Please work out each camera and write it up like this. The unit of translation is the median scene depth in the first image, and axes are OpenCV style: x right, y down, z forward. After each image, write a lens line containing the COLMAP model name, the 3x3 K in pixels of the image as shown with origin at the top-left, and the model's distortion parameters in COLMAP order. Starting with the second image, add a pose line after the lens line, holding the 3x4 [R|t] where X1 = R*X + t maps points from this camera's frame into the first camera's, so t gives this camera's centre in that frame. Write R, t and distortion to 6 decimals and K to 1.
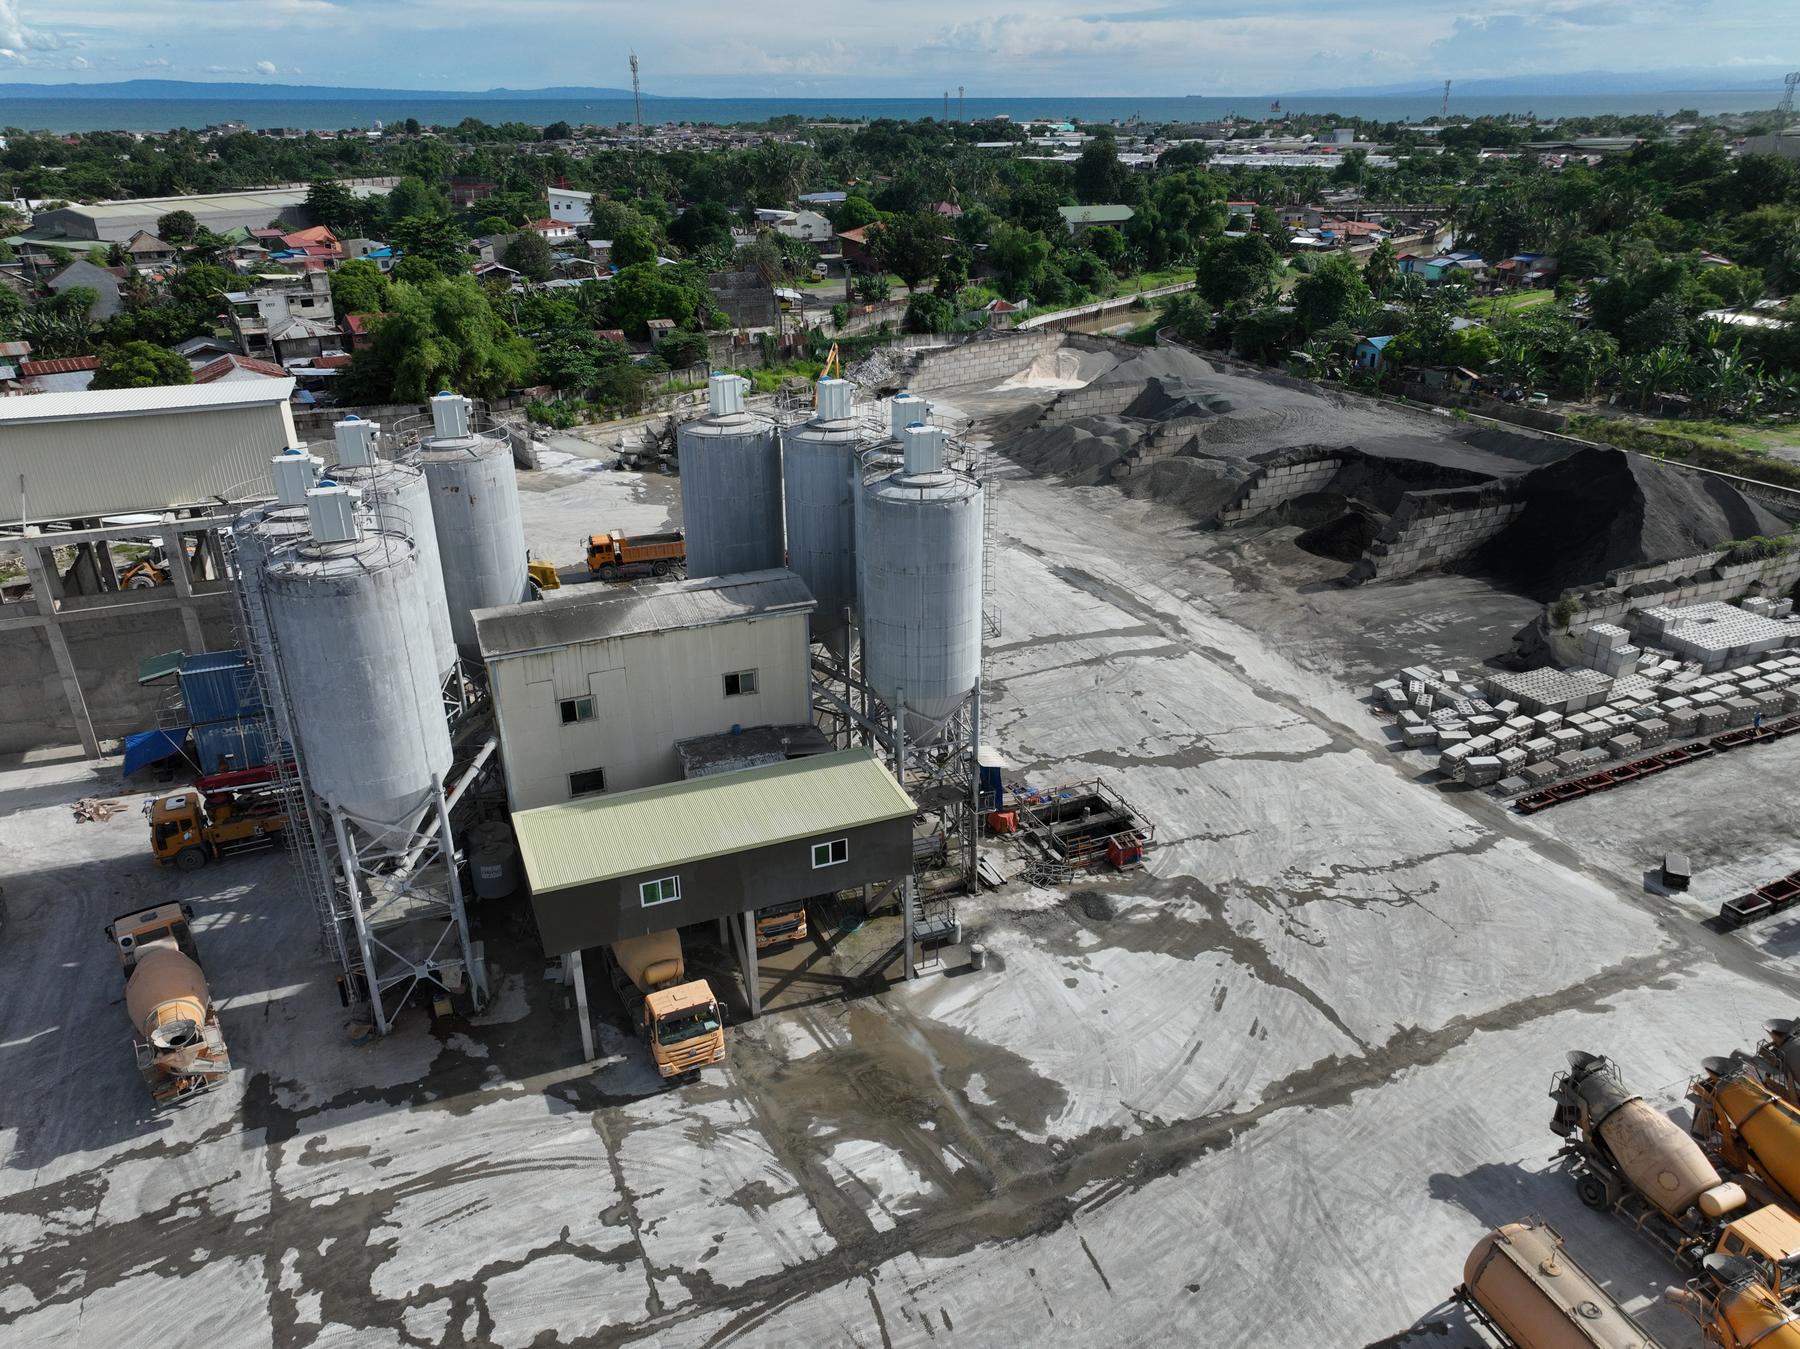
lens RADIAL K [[1268.8, 0, 905.7], [0, 1268.8, 670.8], [0, 0, 1]] dist [0.002713, 0.013826]
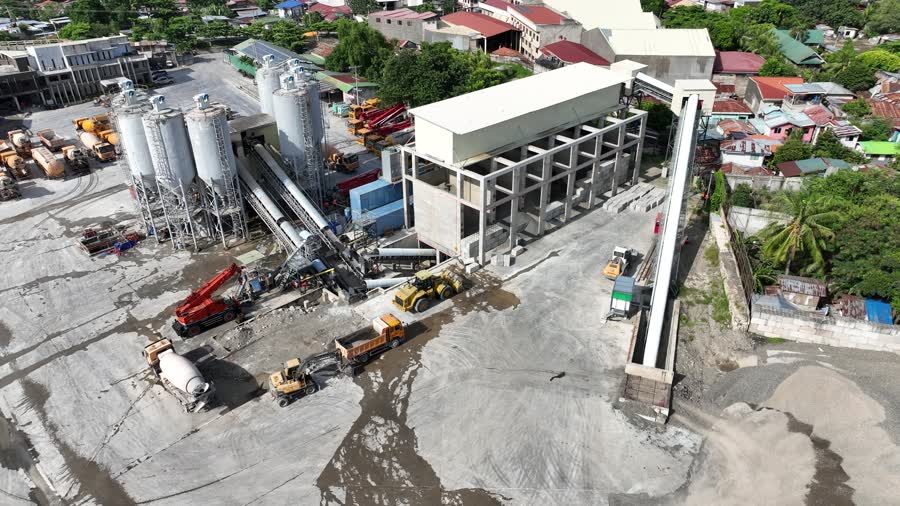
lens RADIAL K [[634.2, 0, 452.7], [0, 634.2, 255.2], [0, 0, 1]] dist [0.004333, 0.011095]
pose [[-0.930549, 0.192183, -0.311680, -0.103564], [-0.141811, 0.595619, 0.790650, -0.790480], [0.337592, 0.779938, -0.526999, 1.462897]]
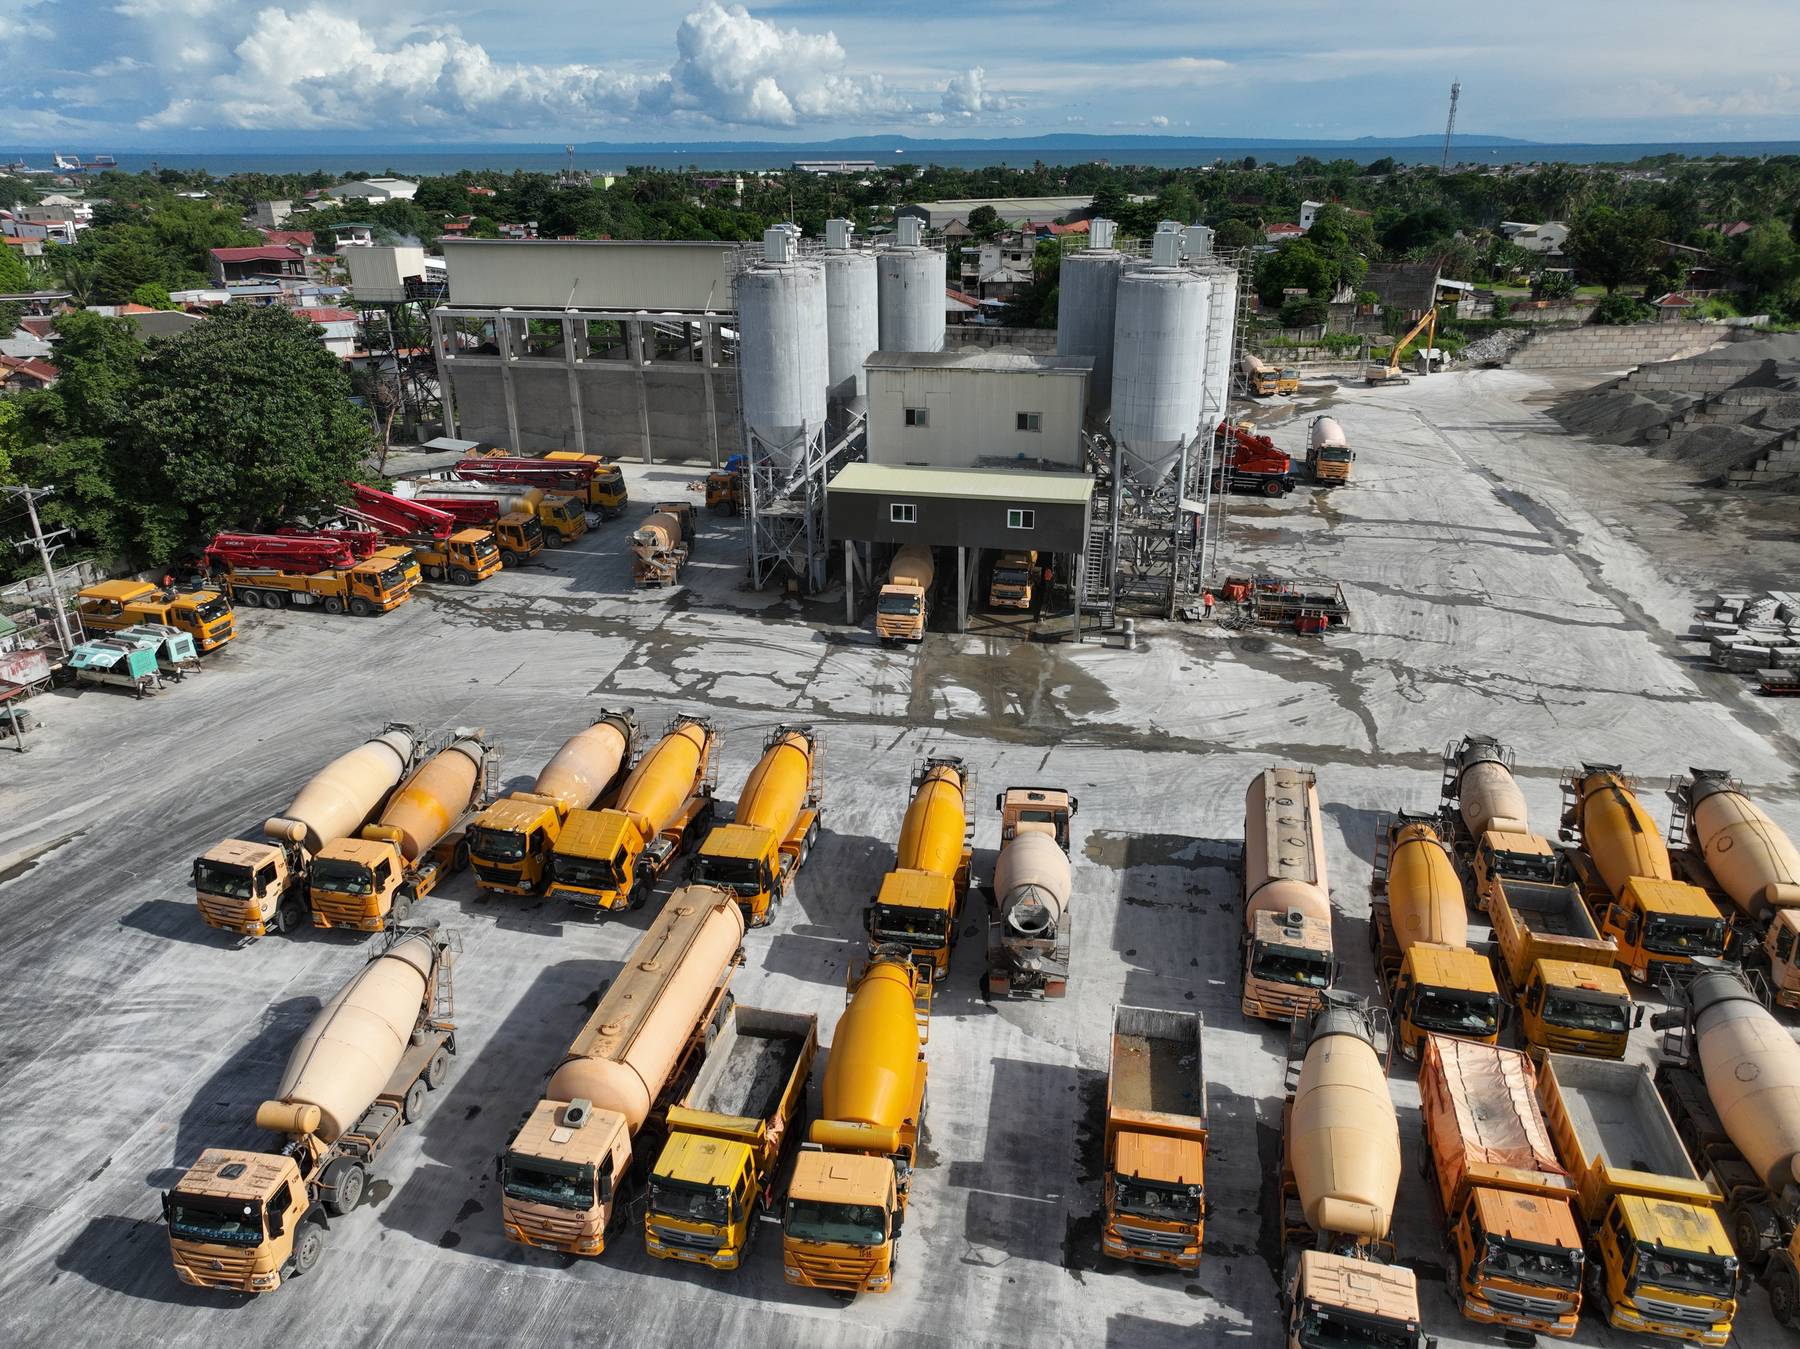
lens RADIAL K [[1268.8, 0, 900.9], [0, 1268.8, 666.4], [0, 0, 1]] dist [0.002713, 0.013826]
pose [[0.819745, 0.214944, -0.530865, 0.341275], [-0.233301, 0.971836, 0.033234, 0.159127], [0.523057, 0.096608, 0.846805, -0.140781]]
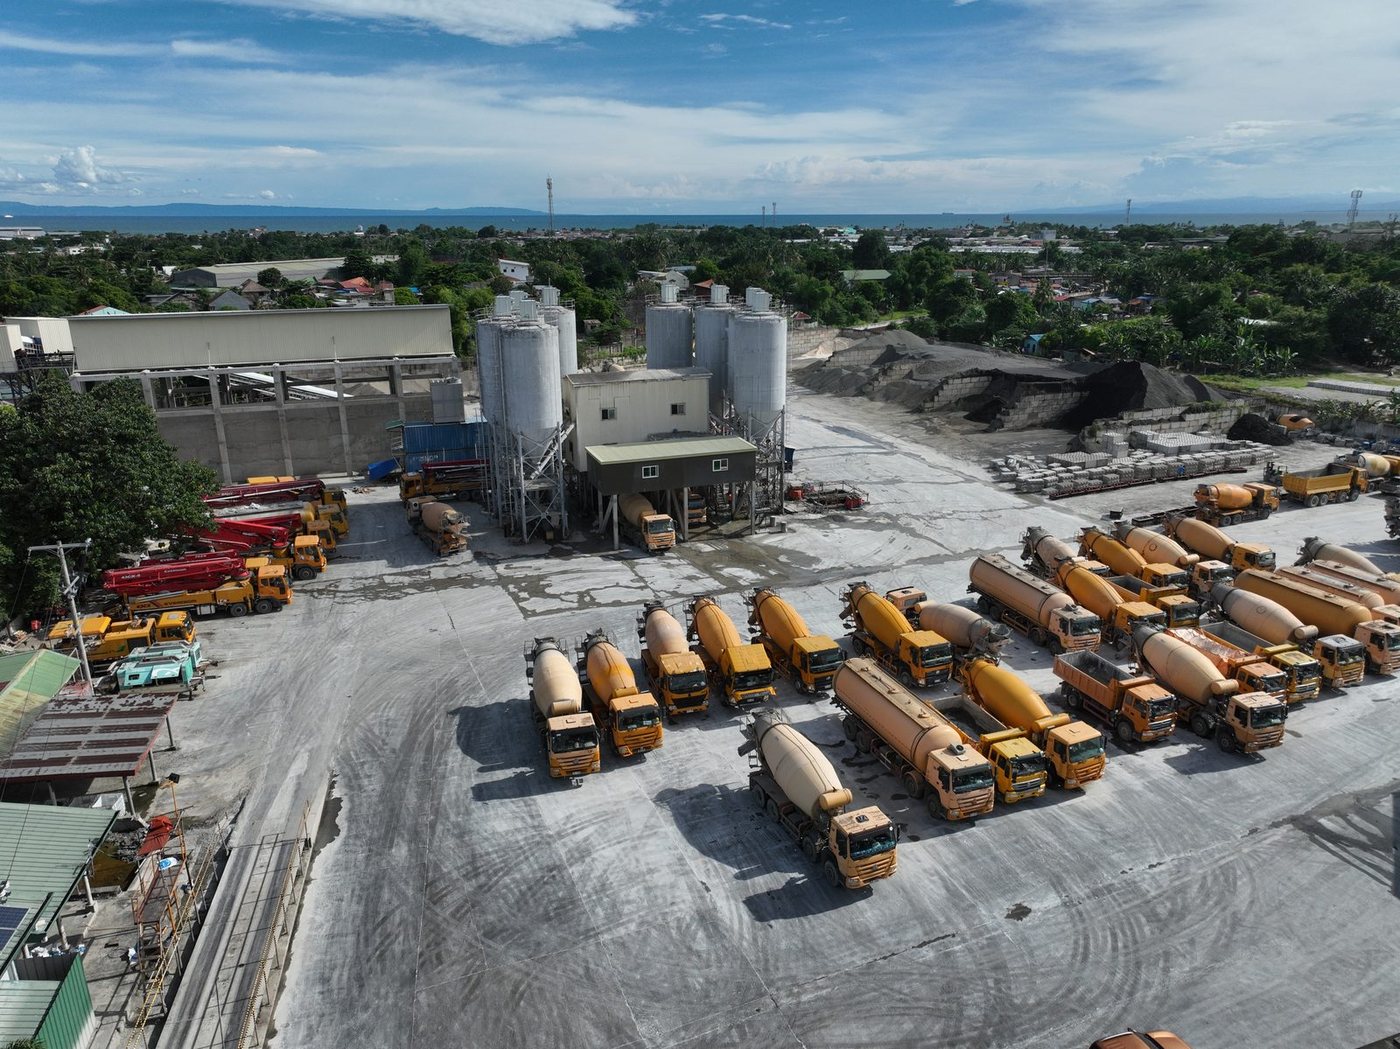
lens RADIAL K [[986.9, 0, 701.9], [0, 986.9, 518.4], [0, 0, 1]] dist [0.002713, 0.013826]
pose [[0.999551, 0.009608, -0.028396, -0.022715], [-0.013082, 0.992097, -0.124793, 0.258327], [0.026972, 0.125108, 0.991776, -0.433838]]
